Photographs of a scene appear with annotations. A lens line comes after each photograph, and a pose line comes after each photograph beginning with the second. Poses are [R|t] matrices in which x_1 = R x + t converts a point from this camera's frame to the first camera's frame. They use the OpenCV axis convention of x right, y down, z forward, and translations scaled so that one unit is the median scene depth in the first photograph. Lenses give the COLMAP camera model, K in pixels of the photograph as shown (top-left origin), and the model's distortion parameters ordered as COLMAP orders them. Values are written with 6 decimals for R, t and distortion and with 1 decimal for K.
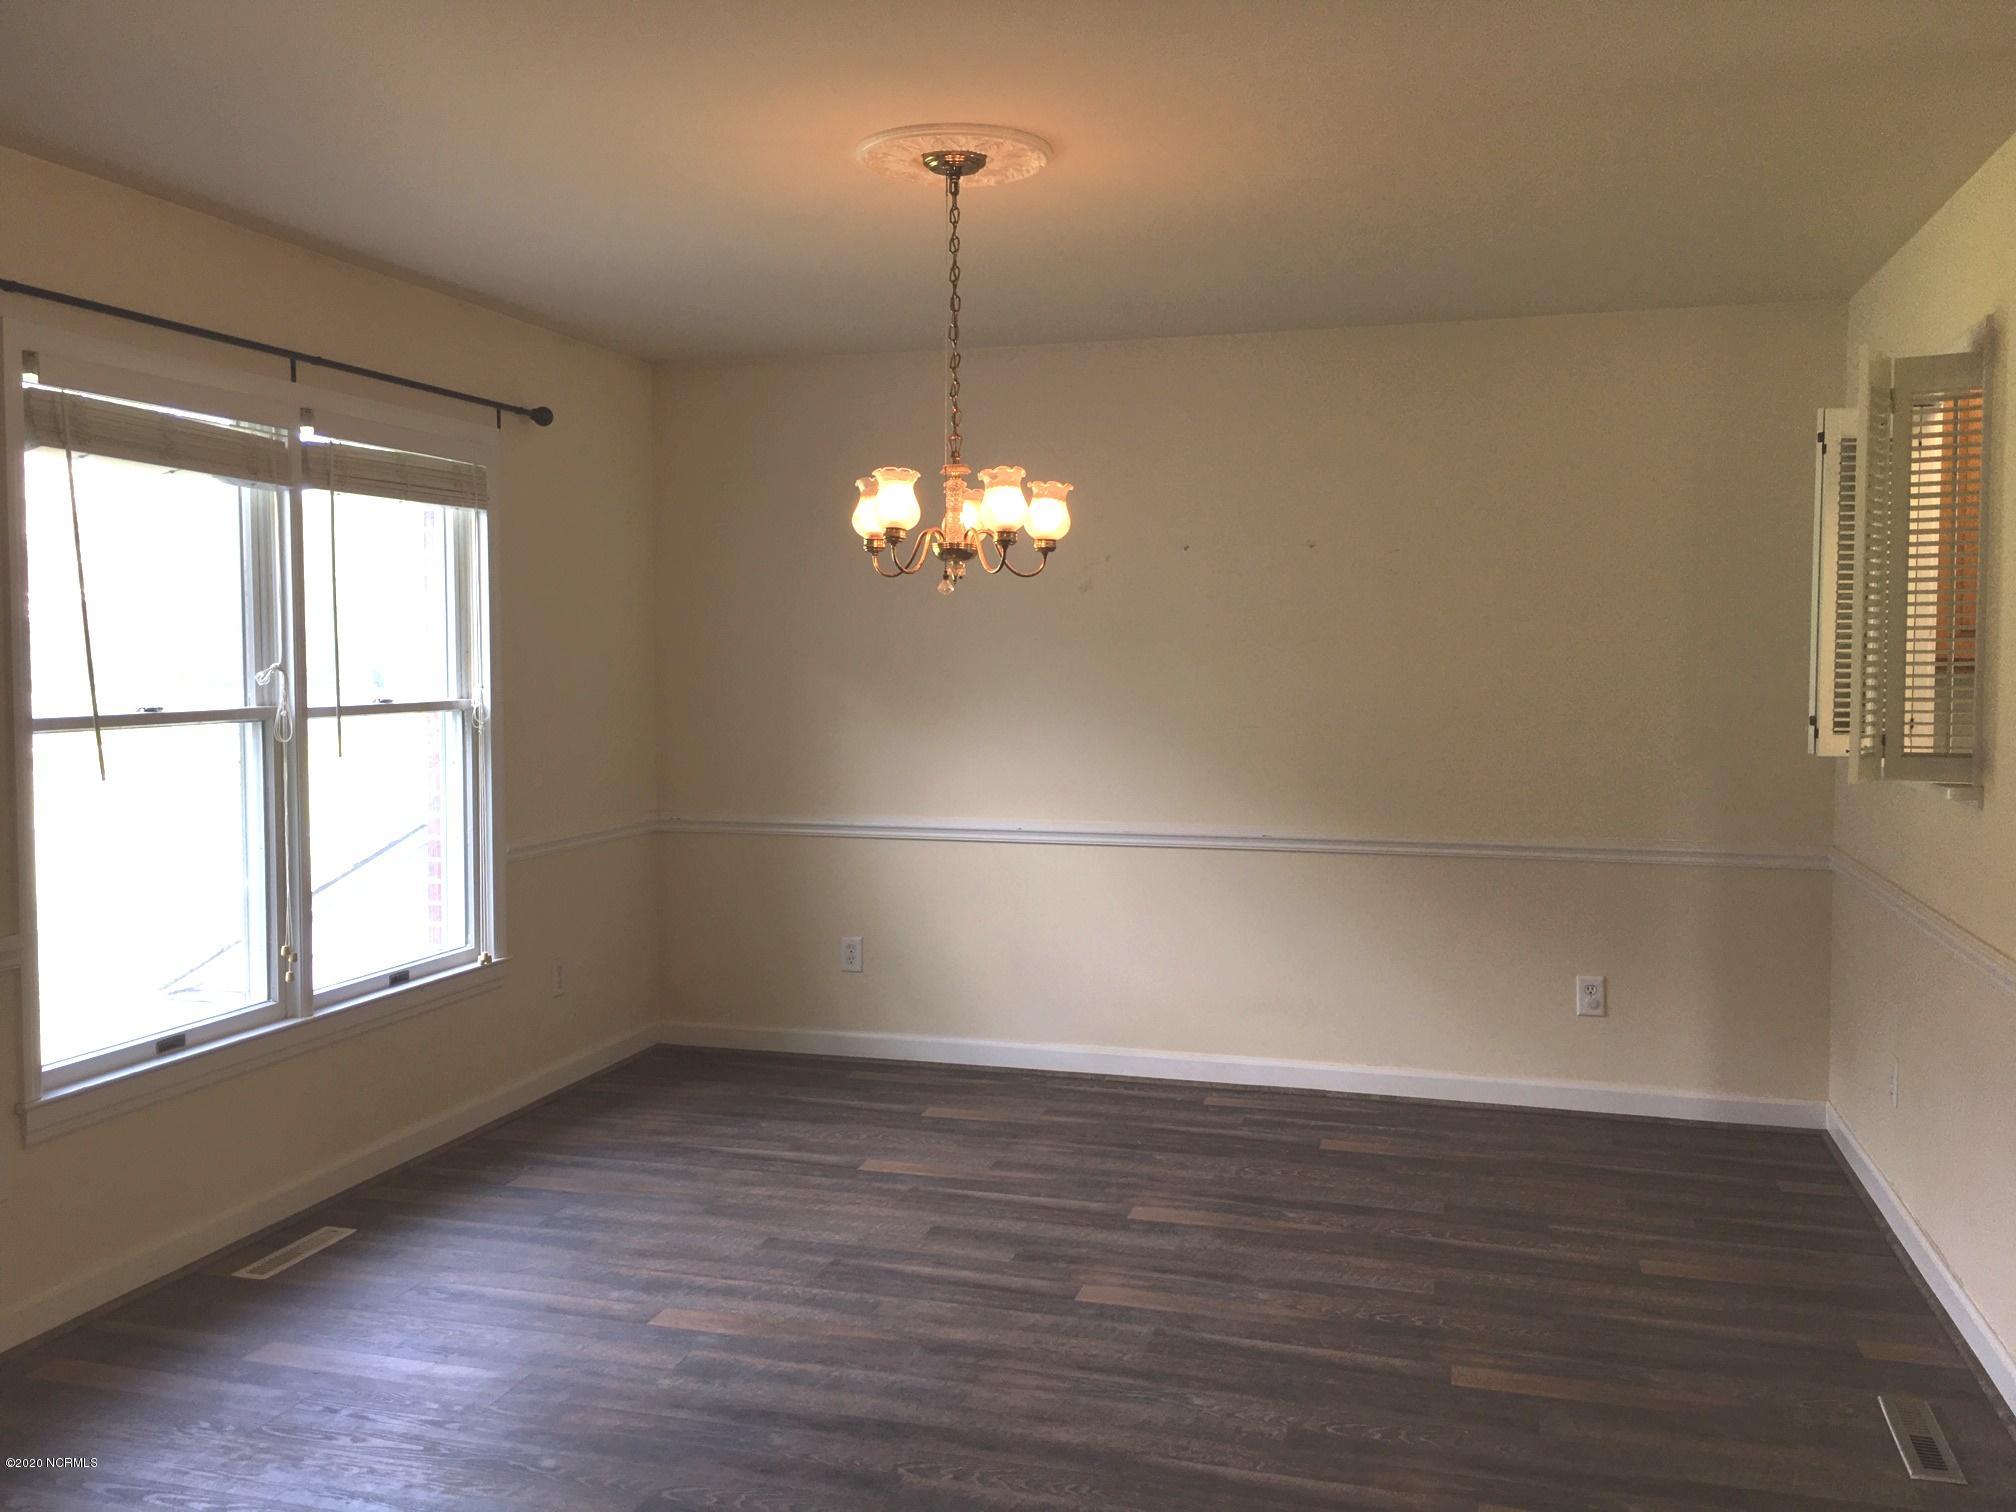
lens RADIAL K [[1723.1, 0, 990.8], [0, 1723.1, 739.9], [0, 0, 1]] dist [0.072418, -0.097915]
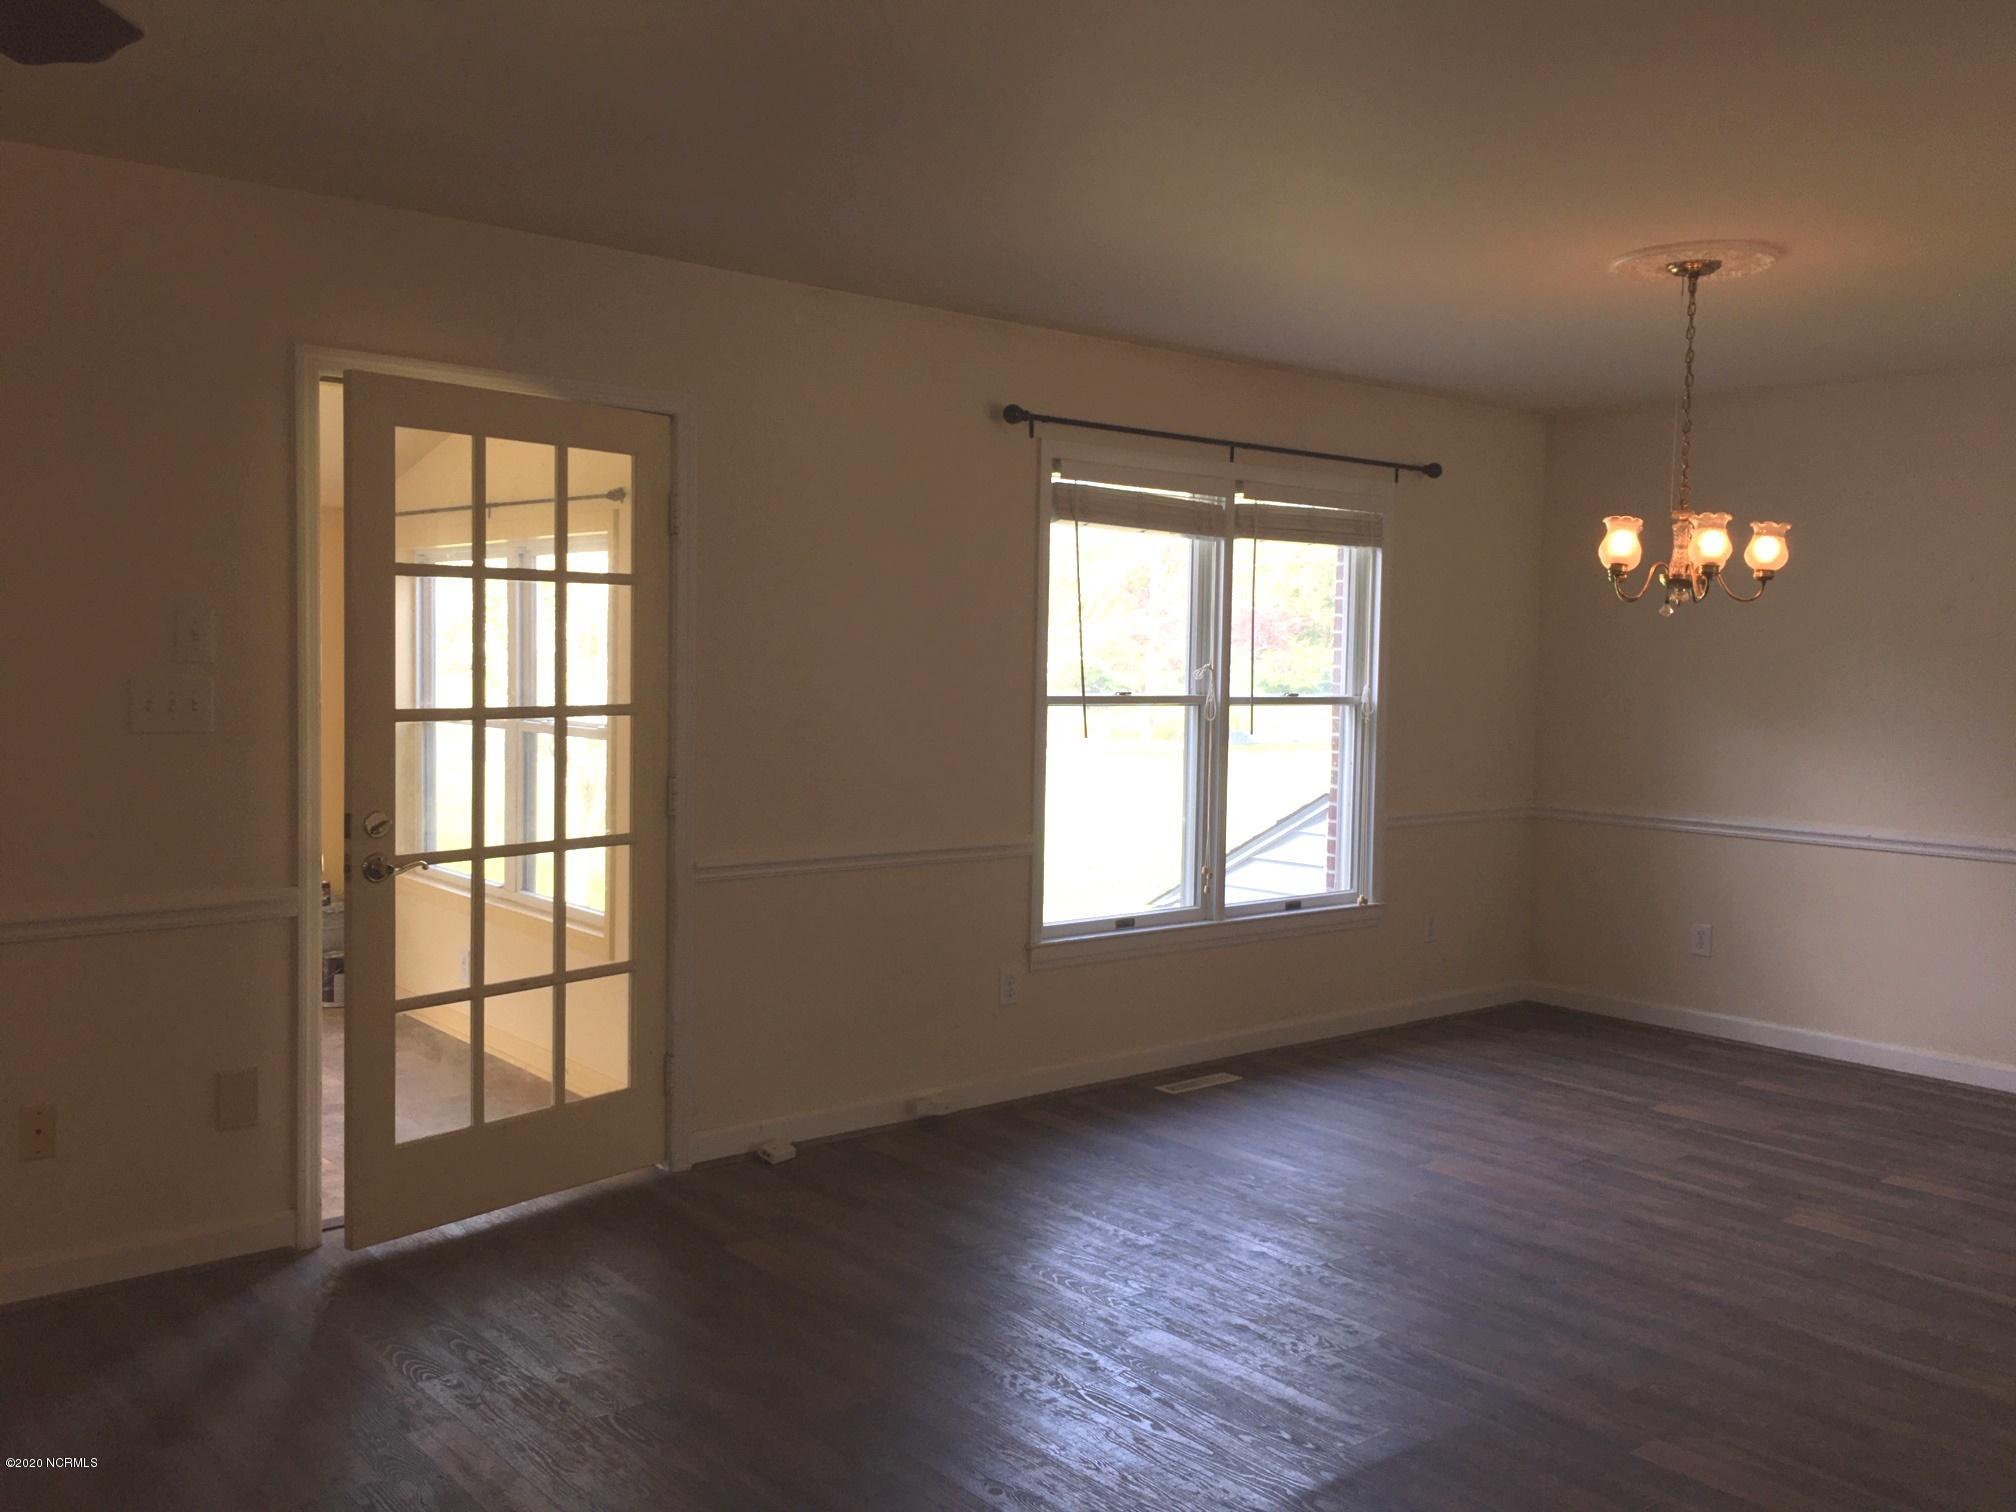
lens RADIAL K [[1723.1, 0, 998.5], [0, 1723.1, 737.5], [0, 0, 1]] dist [0.072418, -0.097915]
pose [[0.830248, 0.042855, -0.555744, 0.224478], [-0.048685, 0.998805, 0.004288, 0.017068], [0.555264, 0.023496, 0.831342, -0.248096]]
